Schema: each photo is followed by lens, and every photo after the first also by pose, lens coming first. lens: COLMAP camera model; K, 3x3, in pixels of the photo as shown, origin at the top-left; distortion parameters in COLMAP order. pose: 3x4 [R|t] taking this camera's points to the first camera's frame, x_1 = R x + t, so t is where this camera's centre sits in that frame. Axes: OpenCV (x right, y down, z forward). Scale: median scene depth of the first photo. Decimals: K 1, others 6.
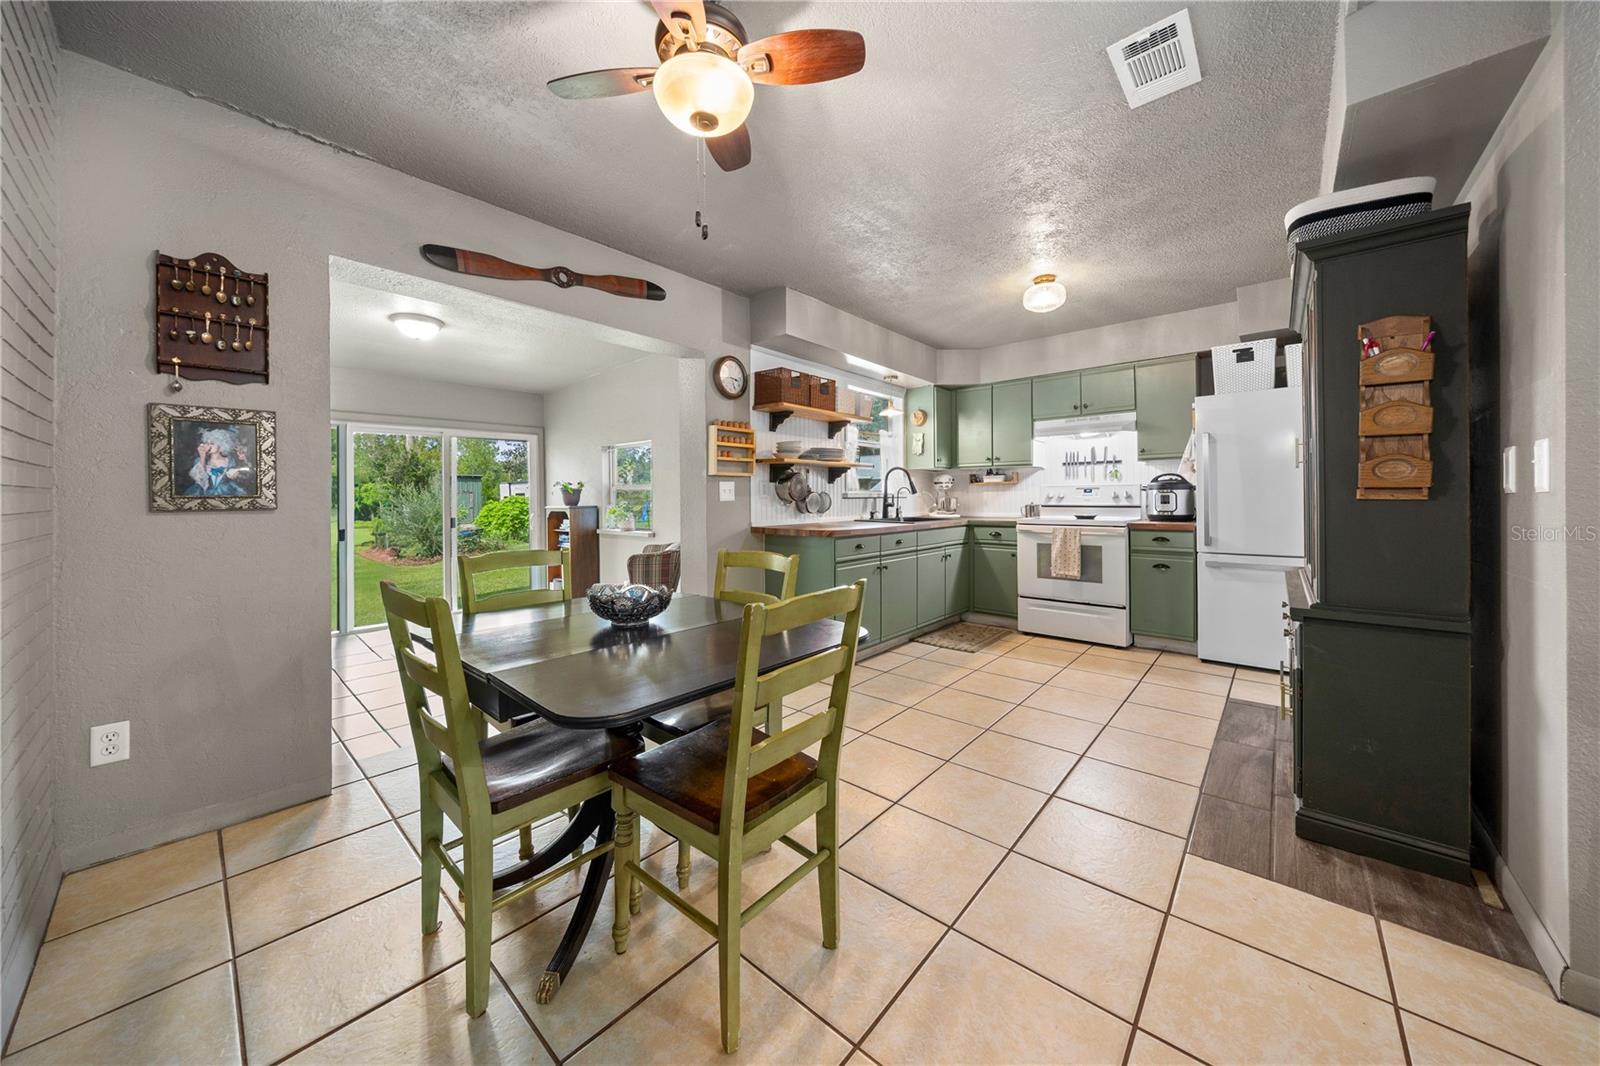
lens RADIAL K [[544.8, 0, 788.8], [0, 544.8, 497.9], [0, 0, 1]] dist [-0.000258, -0.000199]
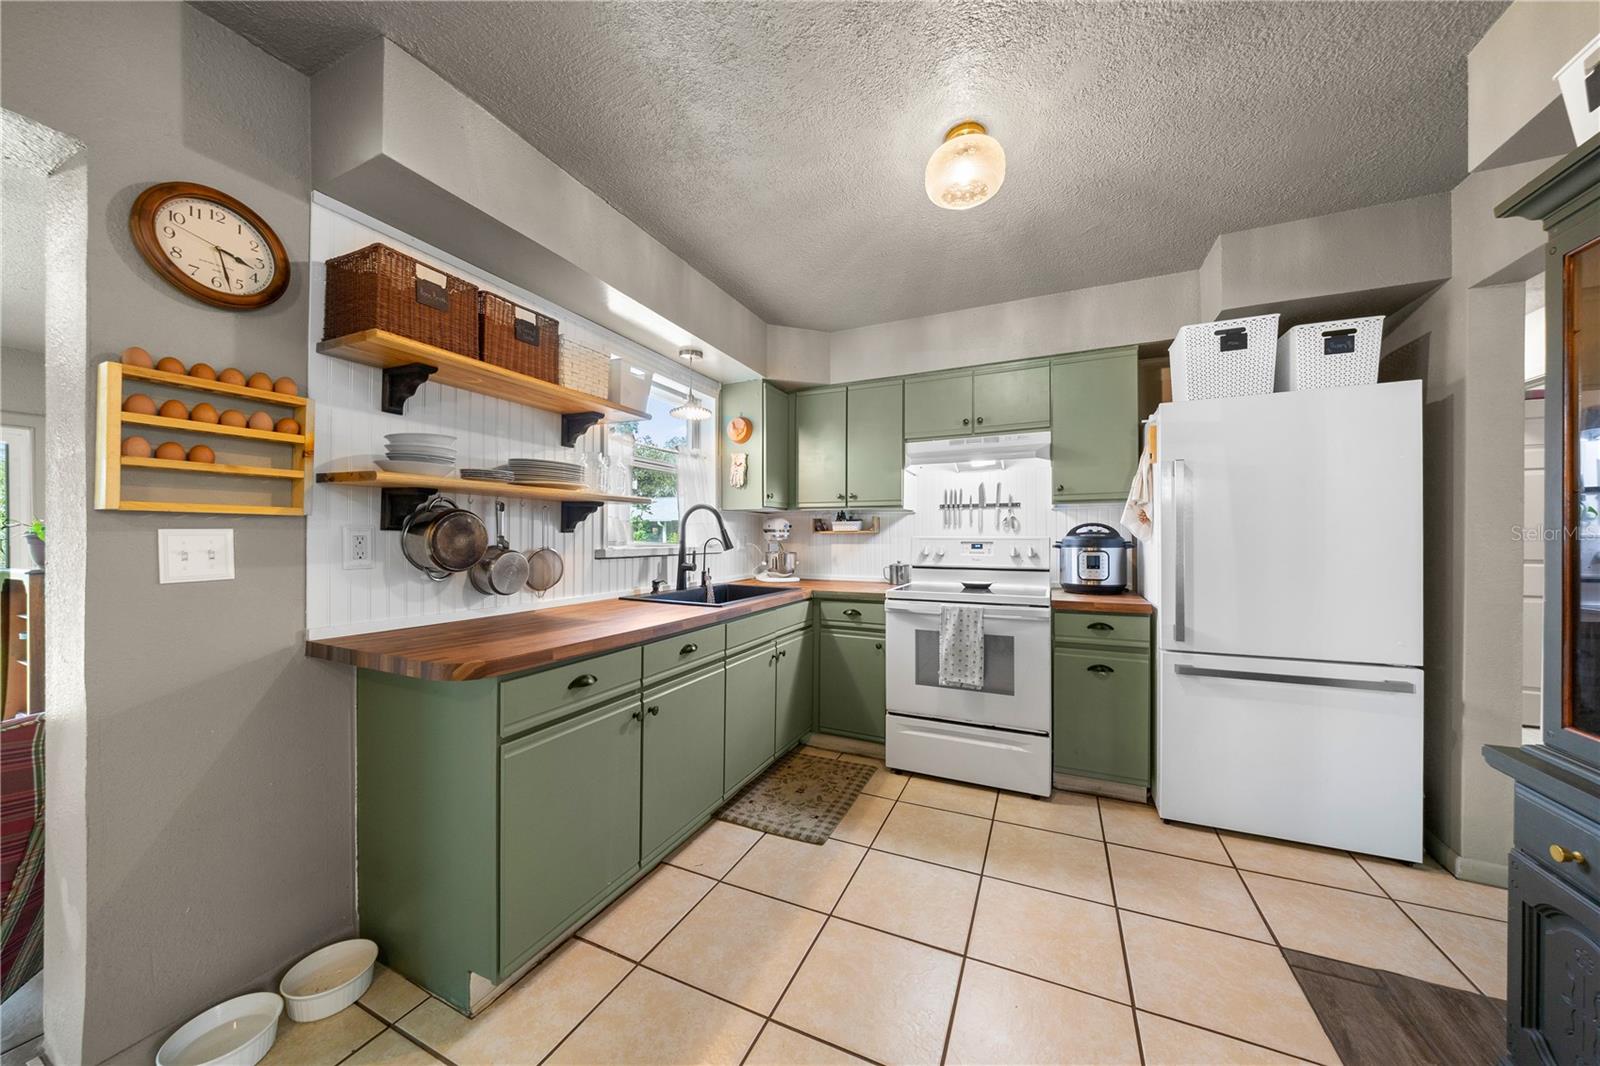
lens RADIAL K [[544.8, 0, 802.0], [0, 544.8, 530.9], [0, 0, 1]] dist [-0.000258, -0.000199]
pose [[0.952416, 0.011328, 0.304590, 0.144200], [-0.007099, 0.999862, -0.014989, -0.022940], [-0.304717, 0.012114, 0.952366, 0.464470]]
